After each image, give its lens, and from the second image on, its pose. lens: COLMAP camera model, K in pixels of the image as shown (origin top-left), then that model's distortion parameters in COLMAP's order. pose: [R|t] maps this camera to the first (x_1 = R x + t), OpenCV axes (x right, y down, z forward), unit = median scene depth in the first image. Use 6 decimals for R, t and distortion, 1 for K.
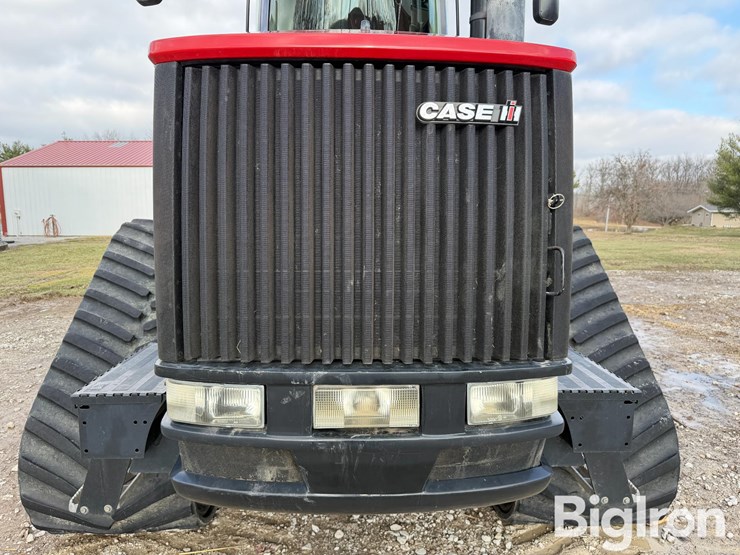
lens RADIAL K [[502.8, 0, 370.0], [0, 502.8, 277.5], [0, 0, 1]] dist [-0.000680, -0.002071]
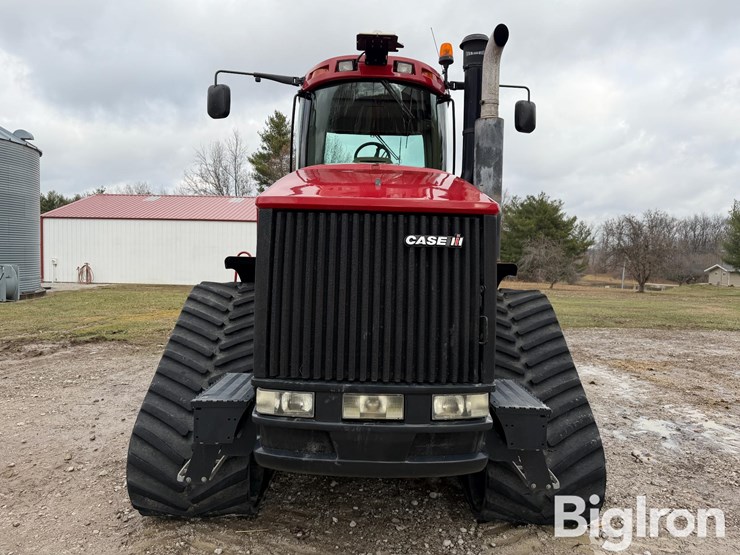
lens RADIAL K [[502.8, 0, 370.0], [0, 502.8, 277.5], [0, 0, 1]] dist [-0.000680, -0.002071]
pose [[0.999213, 0.019058, -0.034779, 0.027806], [-0.022510, 0.994559, -0.101715, -0.007438], [0.032651, 0.102418, 0.994205, -0.616932]]
